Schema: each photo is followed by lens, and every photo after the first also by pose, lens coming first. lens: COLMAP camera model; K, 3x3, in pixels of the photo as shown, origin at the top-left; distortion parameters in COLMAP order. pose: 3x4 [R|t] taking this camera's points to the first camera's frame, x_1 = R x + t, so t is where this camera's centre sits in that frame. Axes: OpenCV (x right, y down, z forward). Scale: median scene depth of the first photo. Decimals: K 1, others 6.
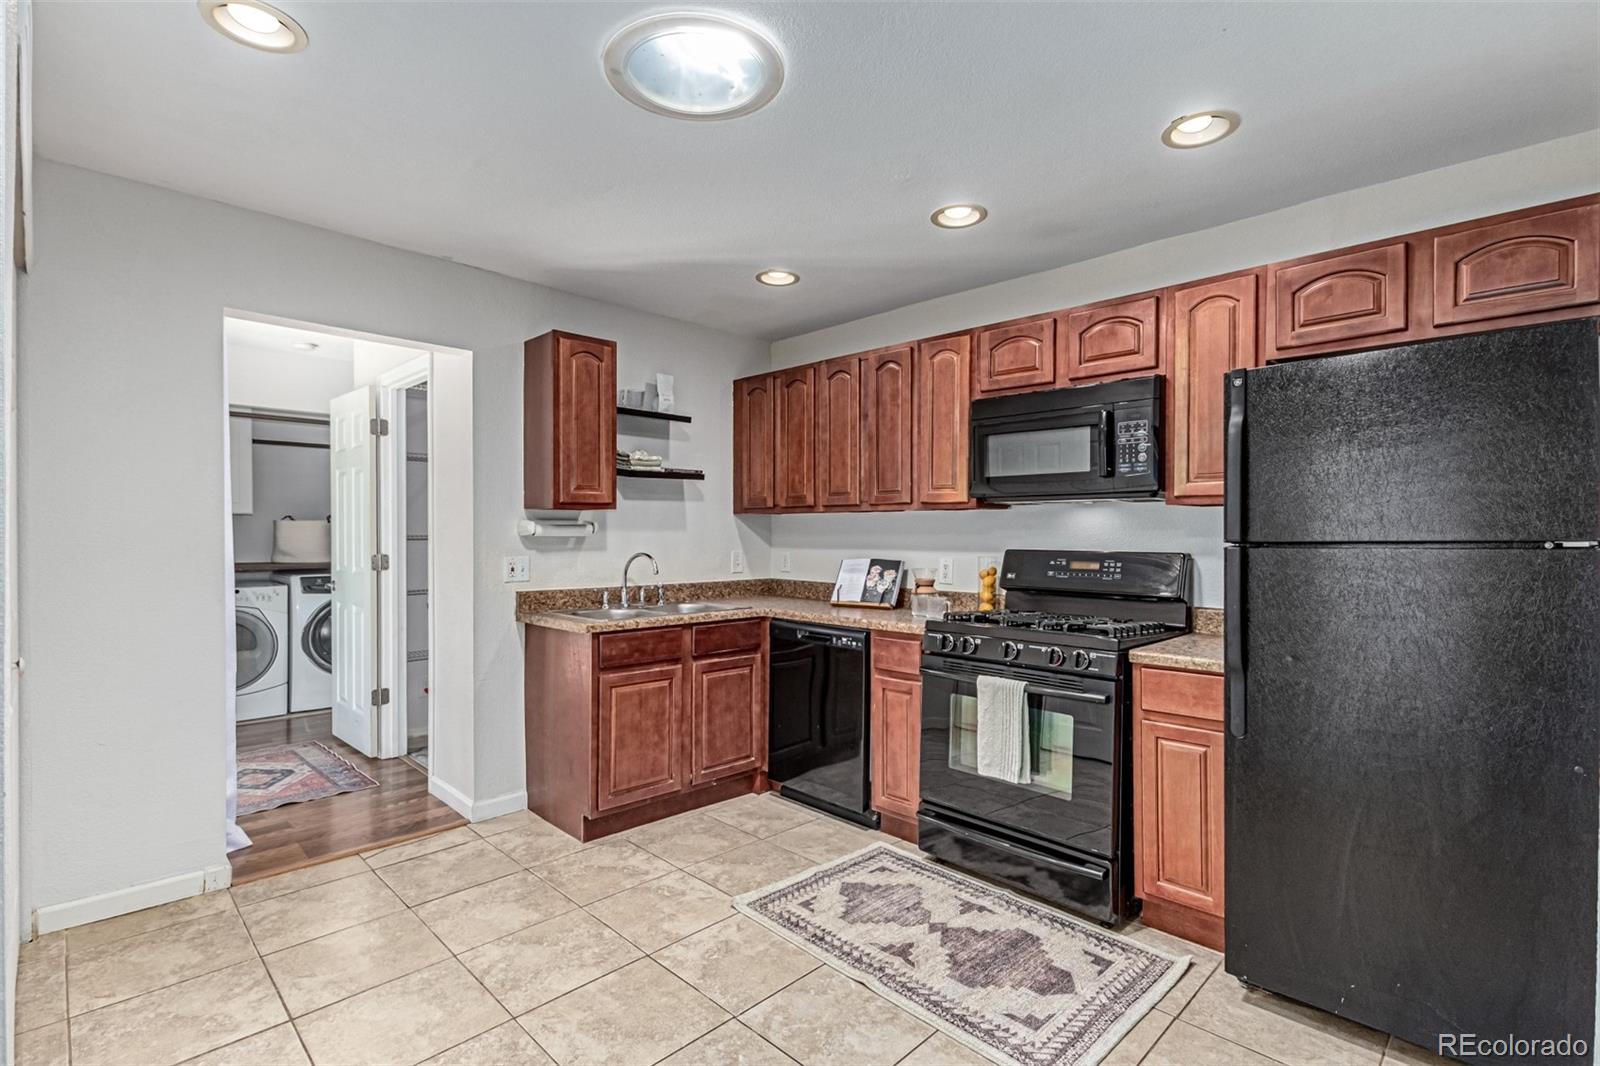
lens RADIAL K [[750.3, 0, 799.7], [0, 750.3, 534.4], [0, 0, 1]] dist [0.005976, 0.000029]
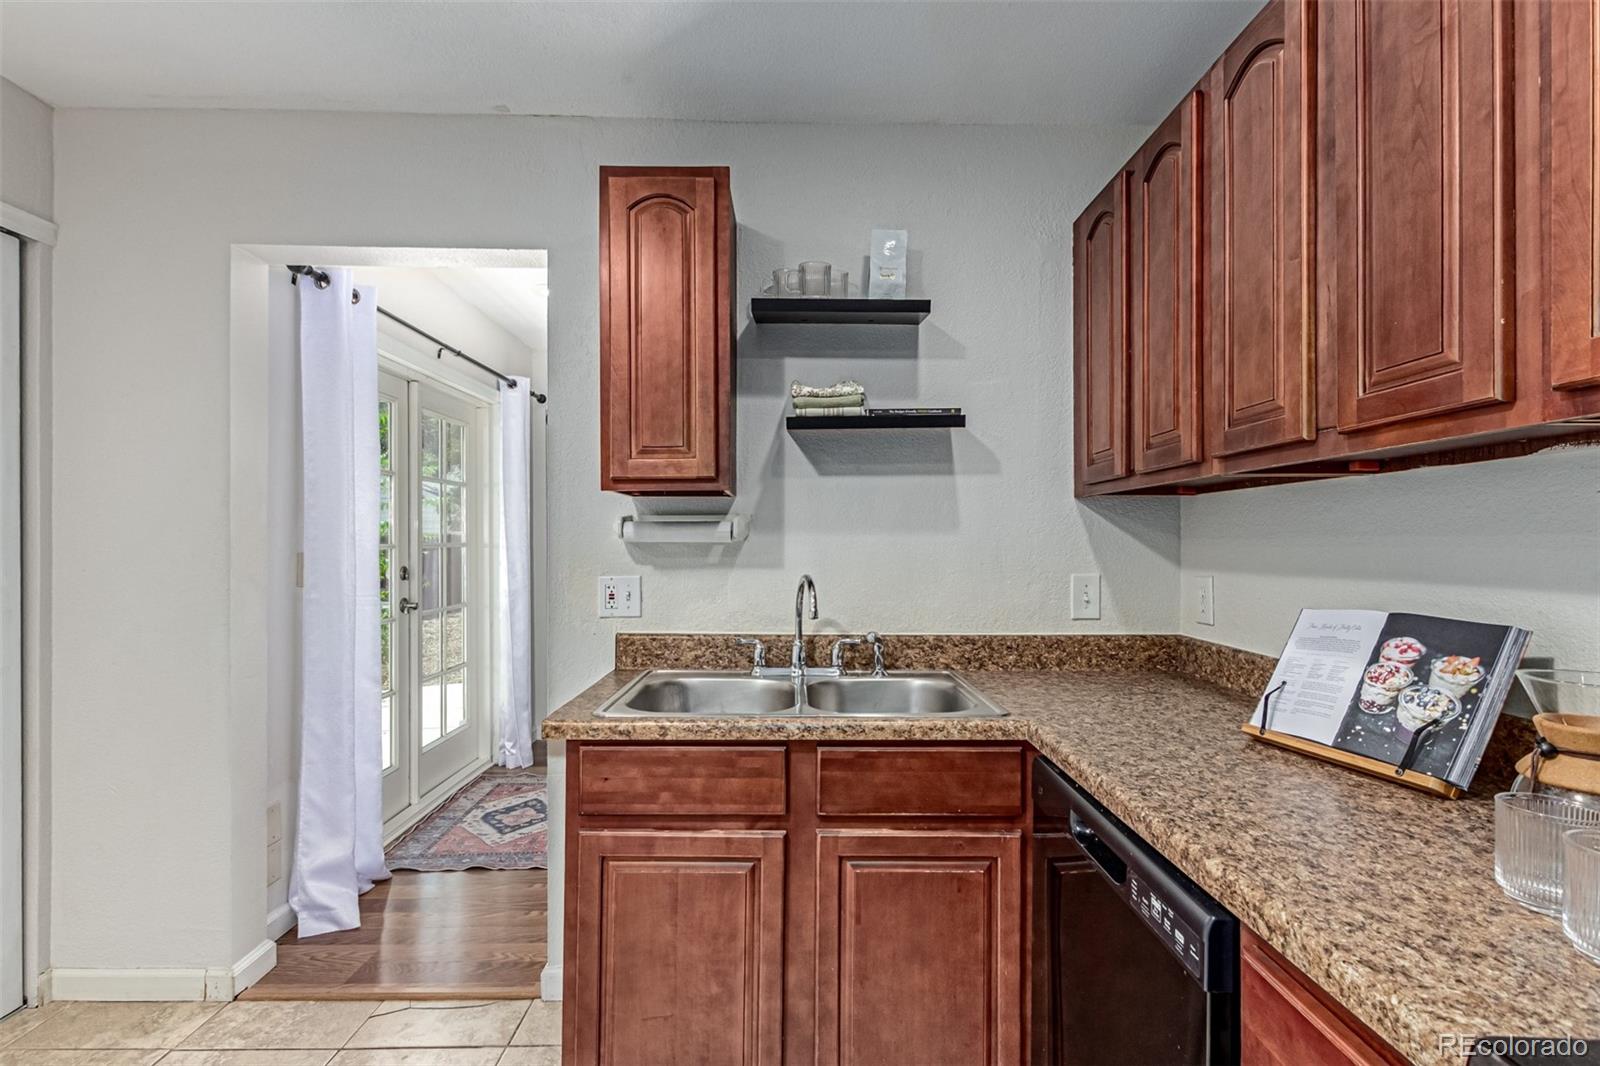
lens RADIAL K [[750.3, 0, 804.3], [0, 750.3, 538.8], [0, 0, 1]] dist [0.005976, 0.000029]
pose [[0.724127, -0.004661, -0.689651, 0.142375], [-0.001467, 0.999964, -0.008299, 0.004579], [0.689666, 0.007021, 0.724094, 0.627047]]
